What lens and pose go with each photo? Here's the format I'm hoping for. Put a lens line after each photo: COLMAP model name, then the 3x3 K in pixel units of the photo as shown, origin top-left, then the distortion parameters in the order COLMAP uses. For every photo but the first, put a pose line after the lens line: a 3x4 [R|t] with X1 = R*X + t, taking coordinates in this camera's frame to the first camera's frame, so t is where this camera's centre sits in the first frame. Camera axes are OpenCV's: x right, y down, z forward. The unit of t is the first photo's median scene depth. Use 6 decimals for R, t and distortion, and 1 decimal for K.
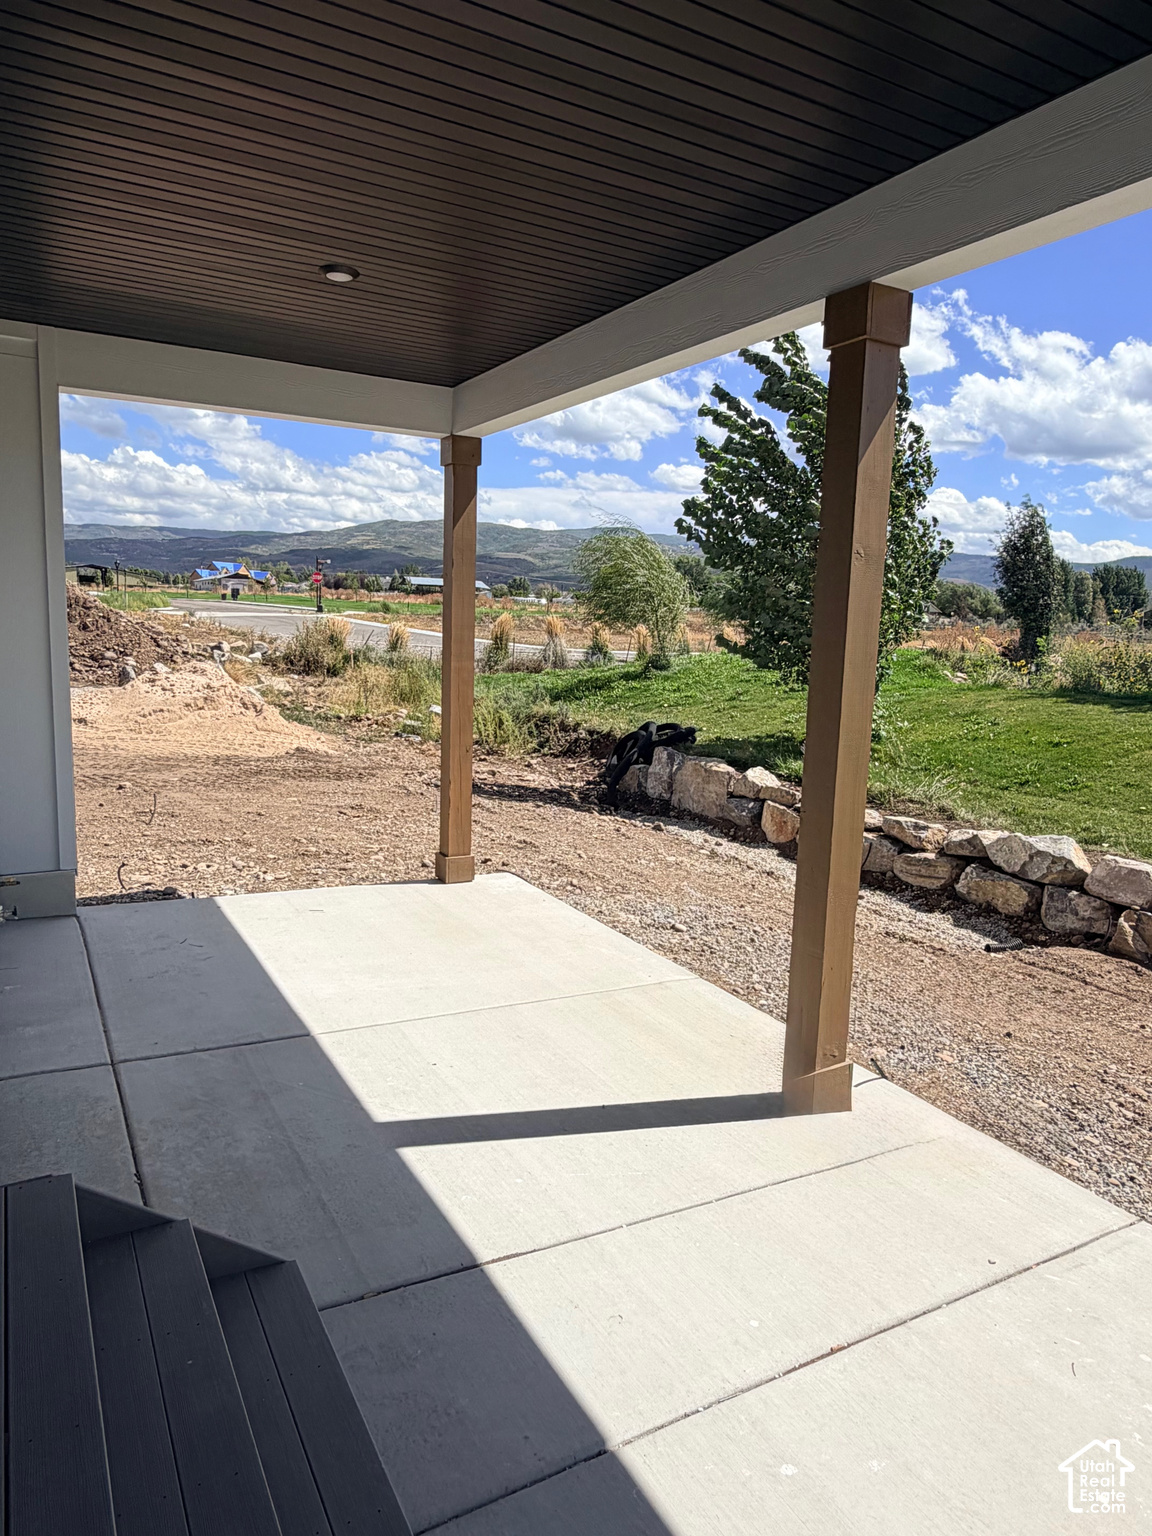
lens RADIAL K [[1025.8, 0, 576.0], [0, 1025.8, 768.0], [0, 0, 1]] dist [-0.002488, 0.001306]
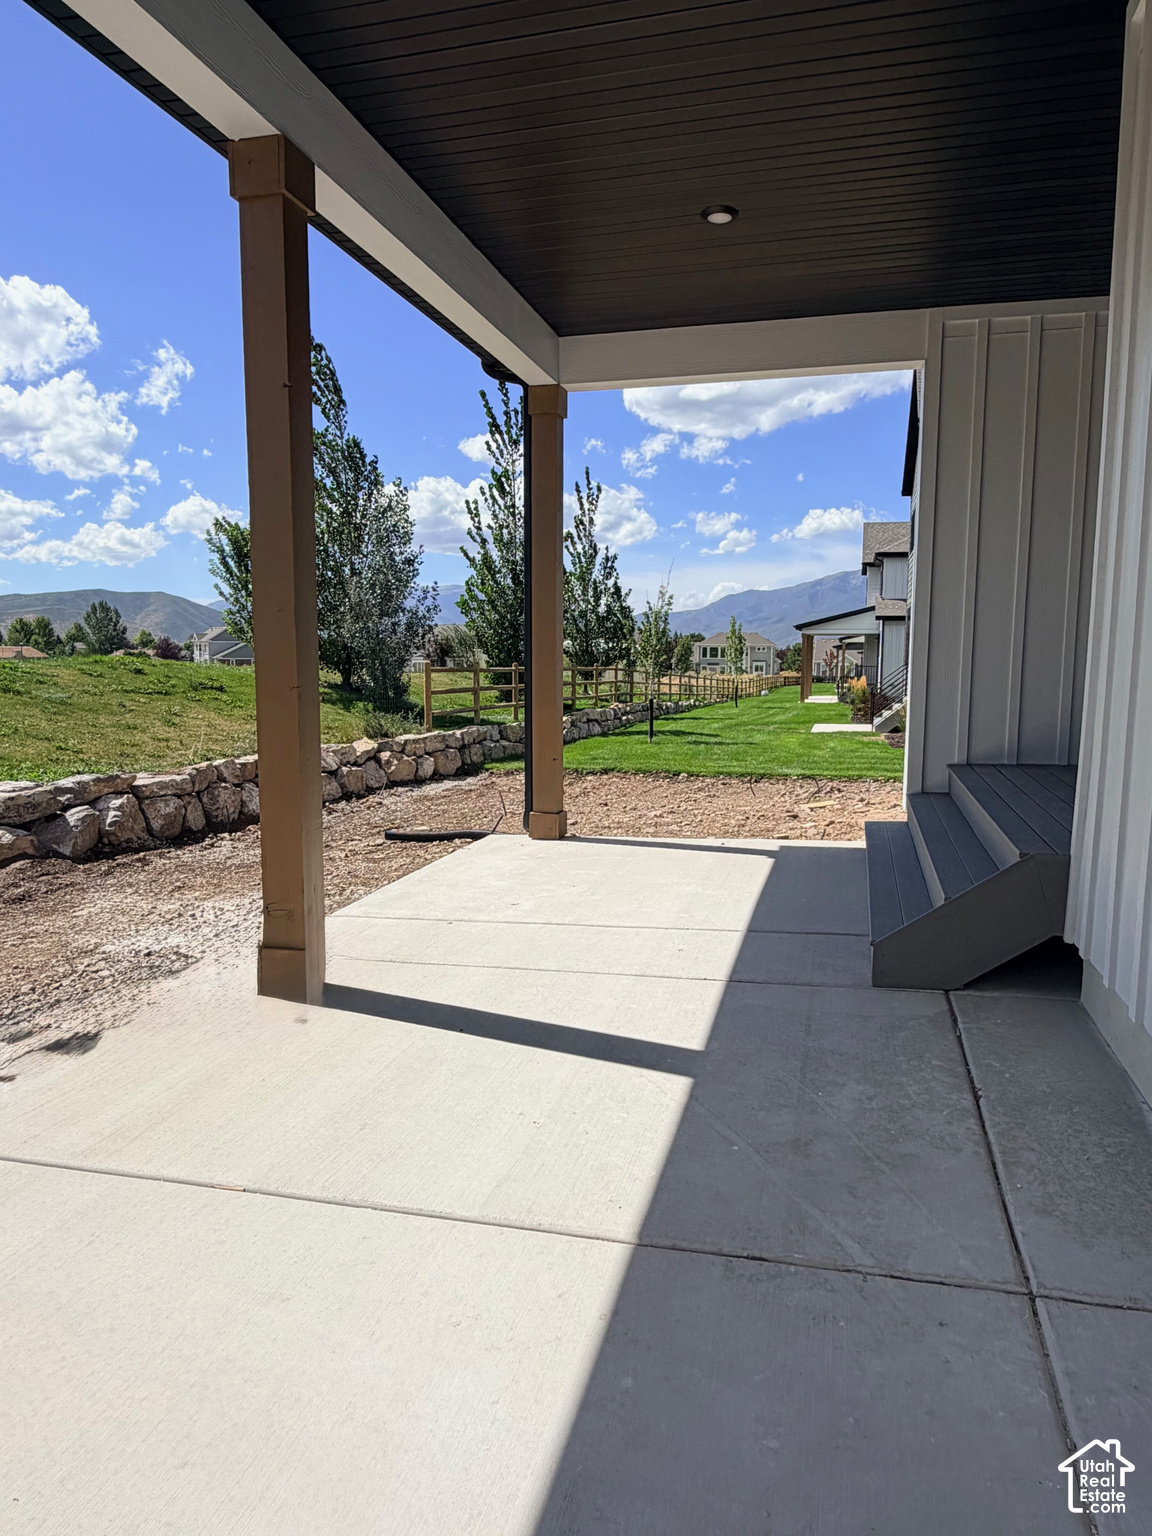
lens RADIAL K [[1025.8, 0, 576.0], [0, 1025.8, 768.0], [0, 0, 1]] dist [-0.002488, 0.001306]
pose [[-0.718822, -0.119066, 0.684922, -0.687841], [0.068174, 0.968402, 0.239894, -0.104788], [-0.691843, 0.219135, -0.687992, 1.637170]]
